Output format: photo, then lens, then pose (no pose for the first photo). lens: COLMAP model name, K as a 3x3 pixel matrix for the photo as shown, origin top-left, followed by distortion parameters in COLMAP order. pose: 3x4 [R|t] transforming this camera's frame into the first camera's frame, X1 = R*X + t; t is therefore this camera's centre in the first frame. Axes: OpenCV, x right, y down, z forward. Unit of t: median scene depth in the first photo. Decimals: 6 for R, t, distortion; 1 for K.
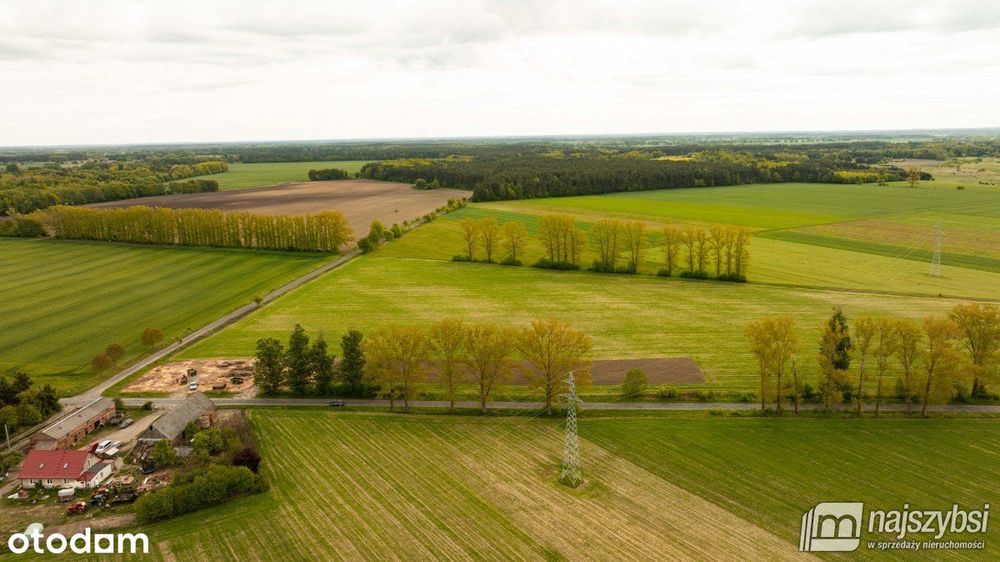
lens RADIAL K [[705.4, 0, 506.6], [0, 705.4, 282.2], [0, 0, 1]] dist [-0.032532, 0.028656]
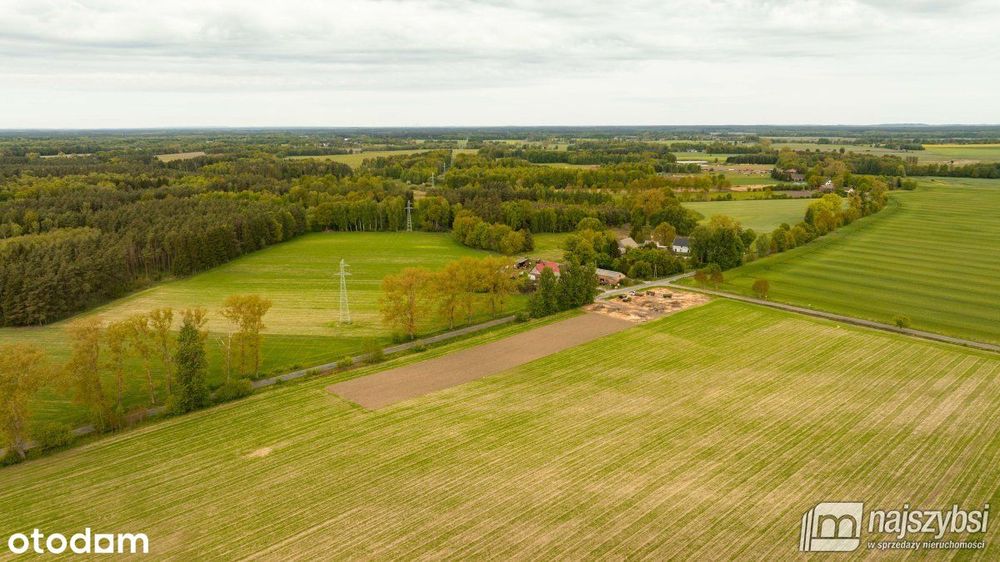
lens RADIAL K [[705.4, 0, 508.4], [0, 705.4, 271.5], [0, 0, 1]] dist [-0.032532, 0.028656]
pose [[-0.687647, 0.168436, -0.706237, 0.411546], [-0.132284, 0.927371, 0.349978, -0.201062], [0.713892, 0.334085, -0.615422, 0.922275]]
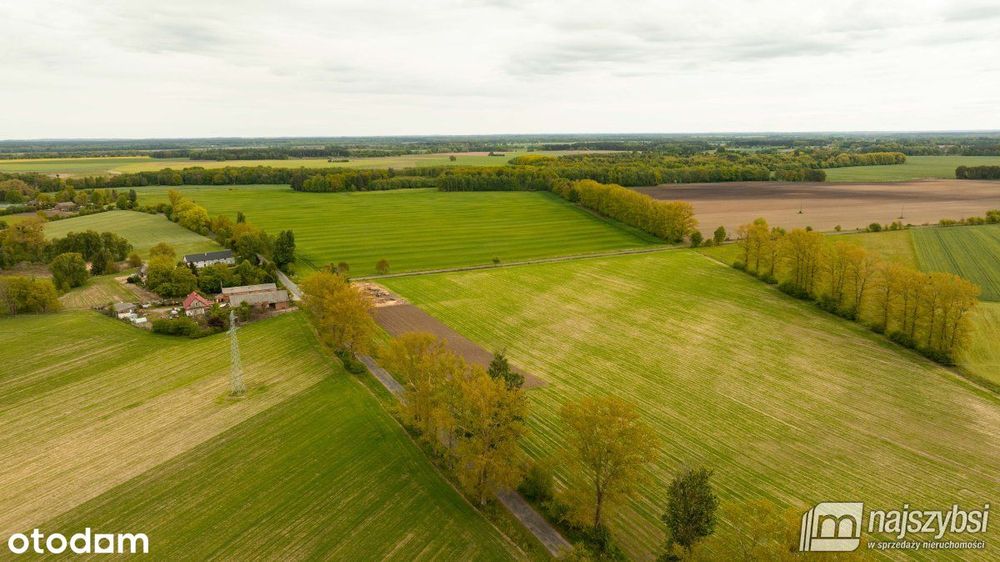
lens RADIAL K [[705.4, 0, 502.6], [0, 705.4, 283.6], [0, 0, 1]] dist [-0.032532, 0.028656]
pose [[0.510163, 0.192482, -0.838262, 0.572690], [-0.175880, 0.977387, 0.117388, -0.067940], [0.841902, 0.087546, 0.532481, 0.274081]]
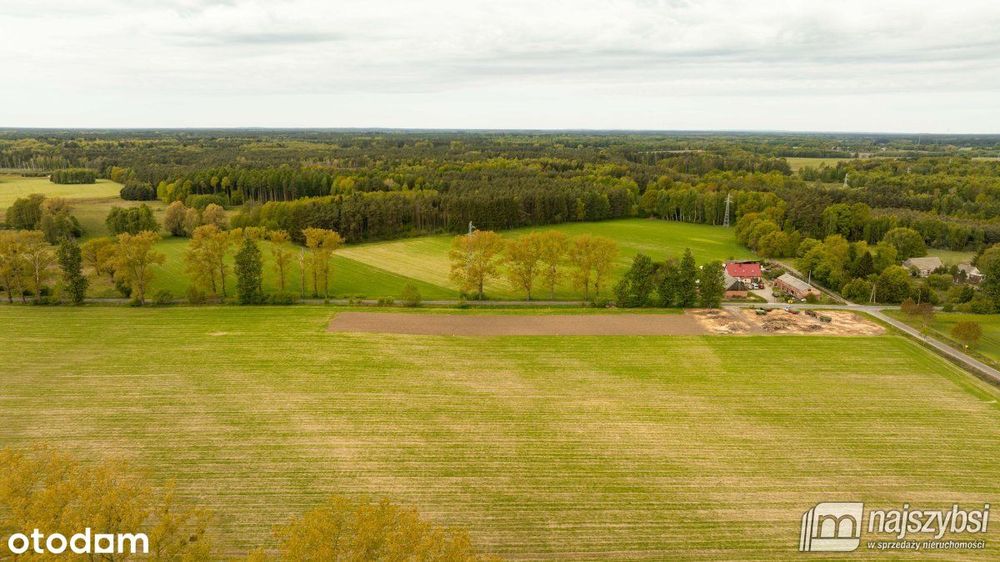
lens RADIAL K [[705.4, 0, 500.9], [0, 705.4, 279.2], [0, 0, 1]] dist [-0.032532, 0.028656]
pose [[-0.998273, 0.023497, -0.053842, 0.046704], [-0.000375, 0.913960, 0.405805, -0.199641], [0.058744, 0.405124, -0.912372, 1.094555]]
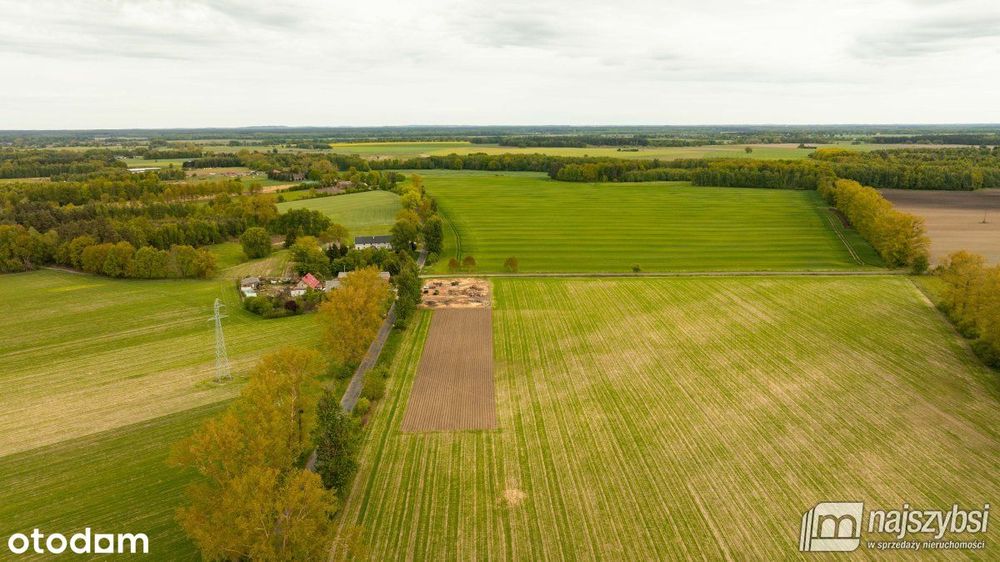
lens RADIAL K [[705.4, 0, 502.4], [0, 705.4, 274.3], [0, 0, 1]] dist [-0.032532, 0.028656]
pose [[0.081565, 0.224449, -0.971066, 0.565945], [-0.199777, 0.958221, 0.204699, -0.121577], [0.976441, 0.177300, 0.122997, 0.527439]]
